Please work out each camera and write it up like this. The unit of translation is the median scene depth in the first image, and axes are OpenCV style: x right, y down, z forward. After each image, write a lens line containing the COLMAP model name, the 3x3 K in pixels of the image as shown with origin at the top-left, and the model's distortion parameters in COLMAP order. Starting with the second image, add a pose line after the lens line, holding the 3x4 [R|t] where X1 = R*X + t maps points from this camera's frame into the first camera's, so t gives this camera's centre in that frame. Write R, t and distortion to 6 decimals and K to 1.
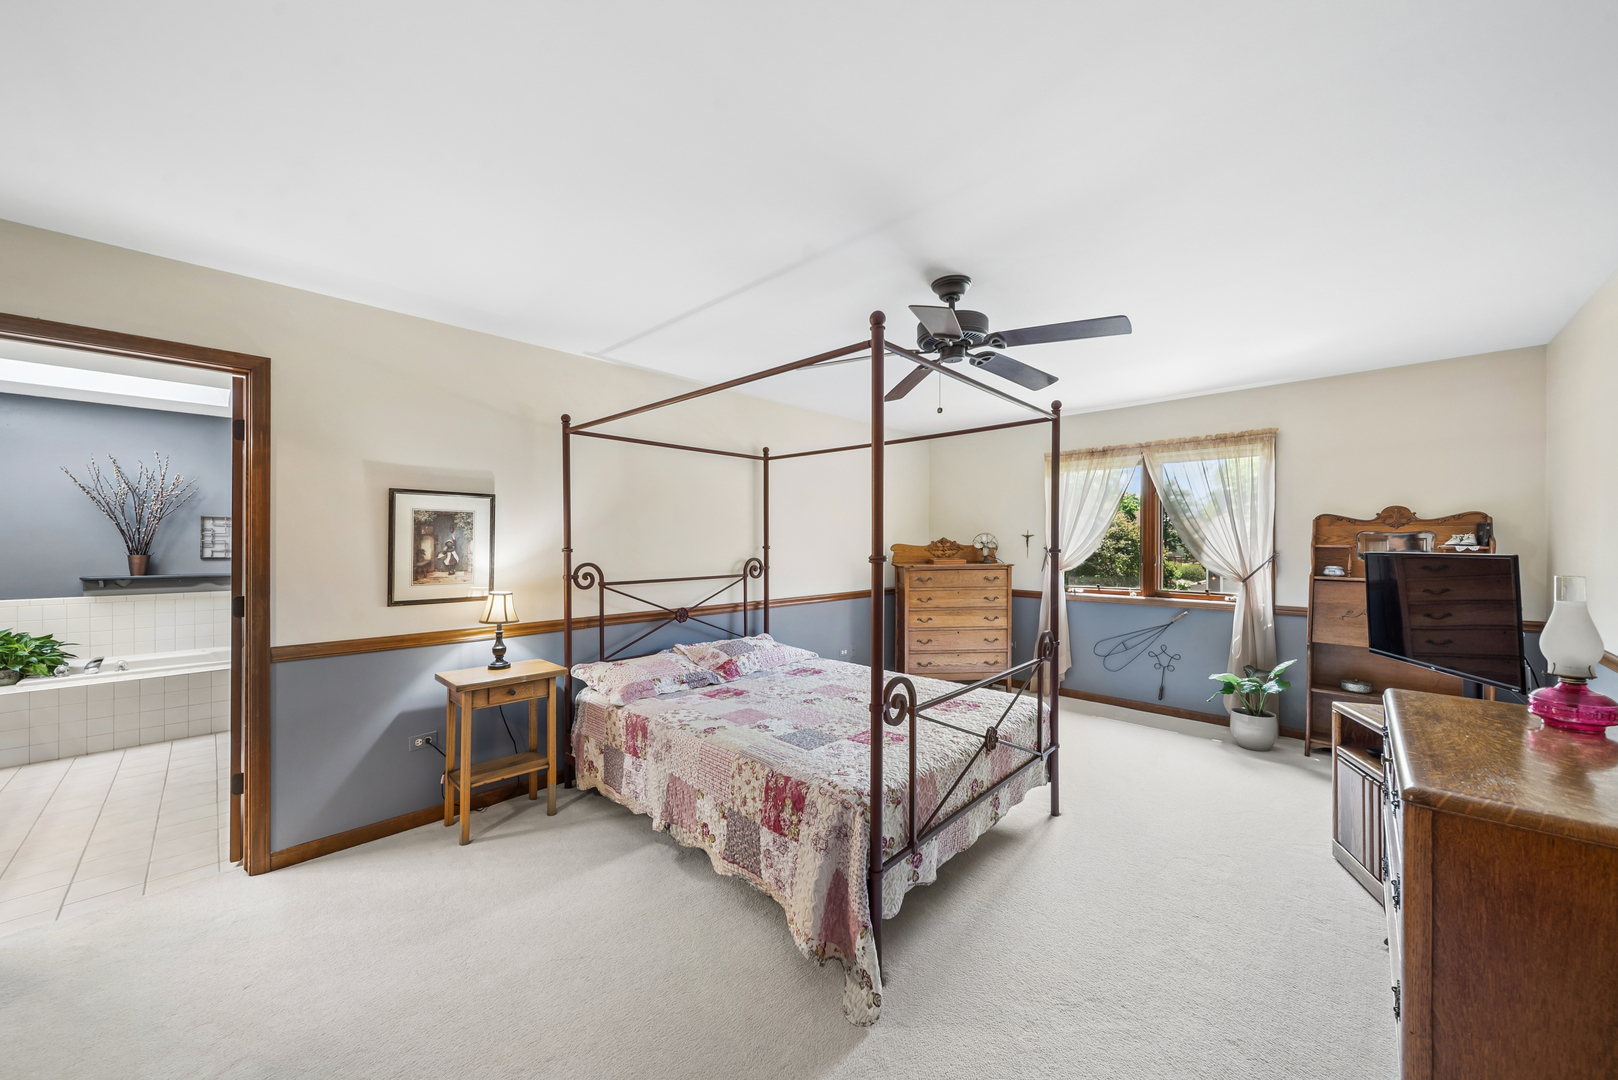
lens RADIAL K [[576.5, 0, 813.3], [0, 576.5, 544.3], [0, 0, 1]] dist [0.001299, -0.000314]
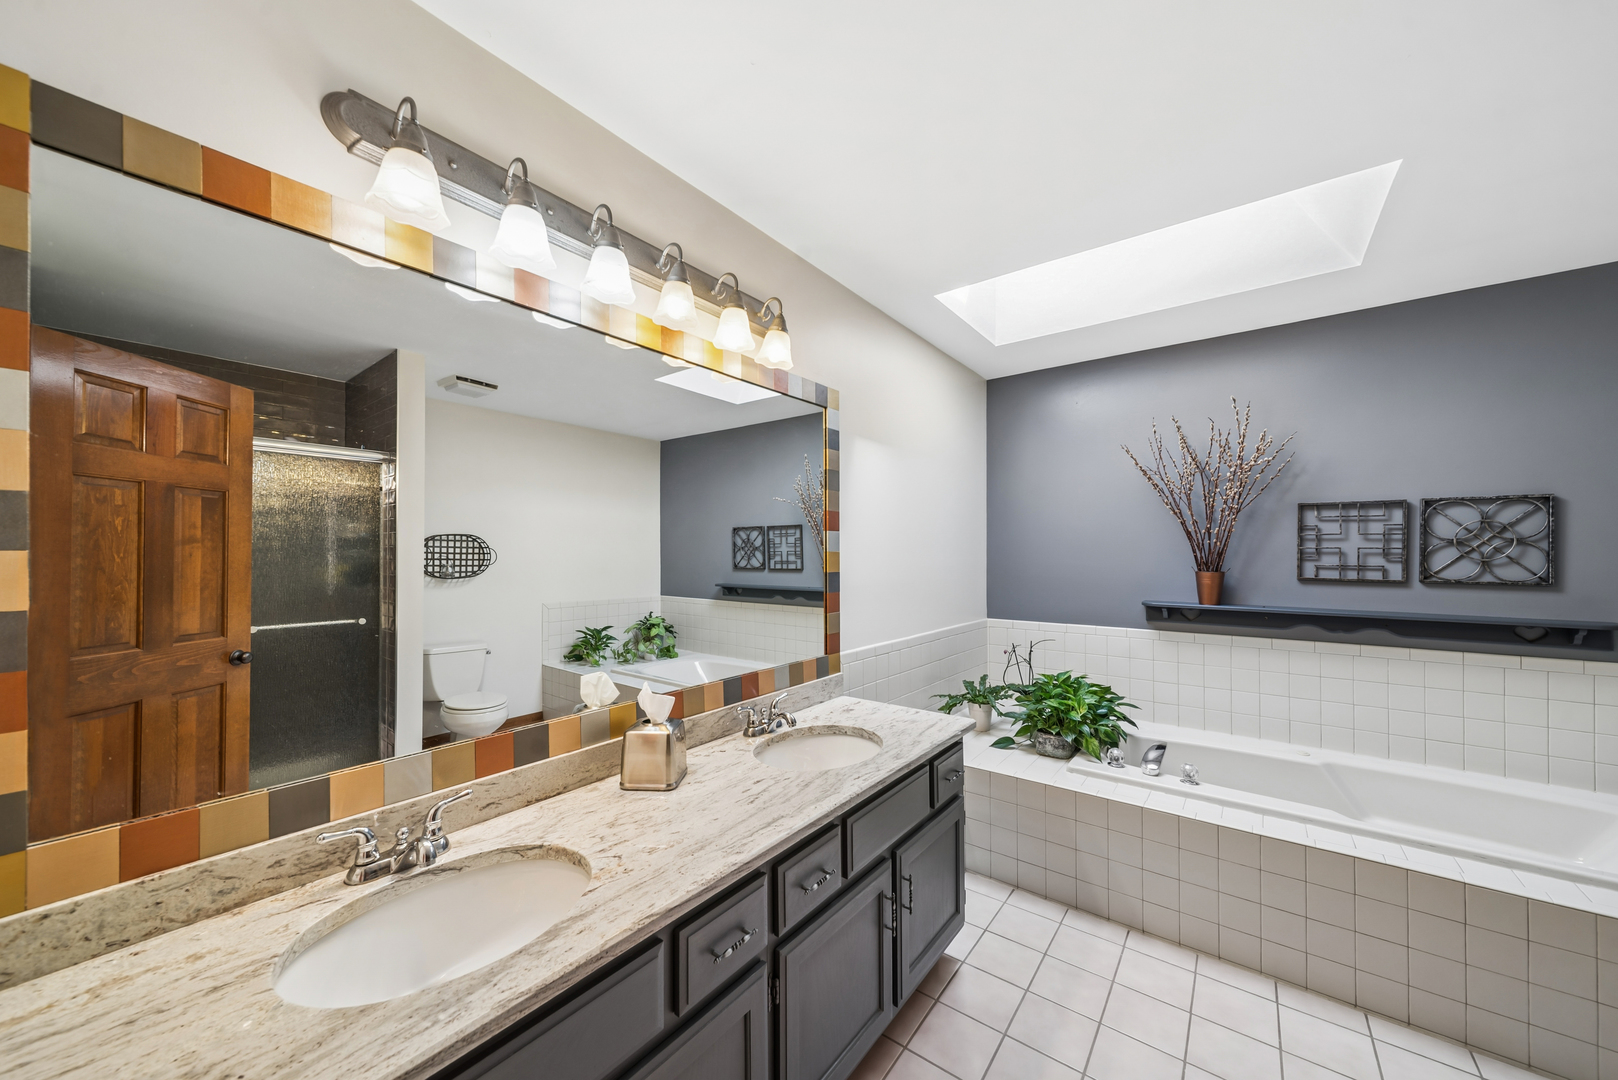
lens RADIAL K [[576.5, 0, 801.3], [0, 576.5, 549.7], [0, 0, 1]] dist [0.001299, -0.000314]
pose [[0.106568, -0.012638, -0.994225, -0.448592], [-0.002644, 0.999912, -0.012994, 0.002989], [0.994302, 0.004013, 0.106526, 0.372808]]
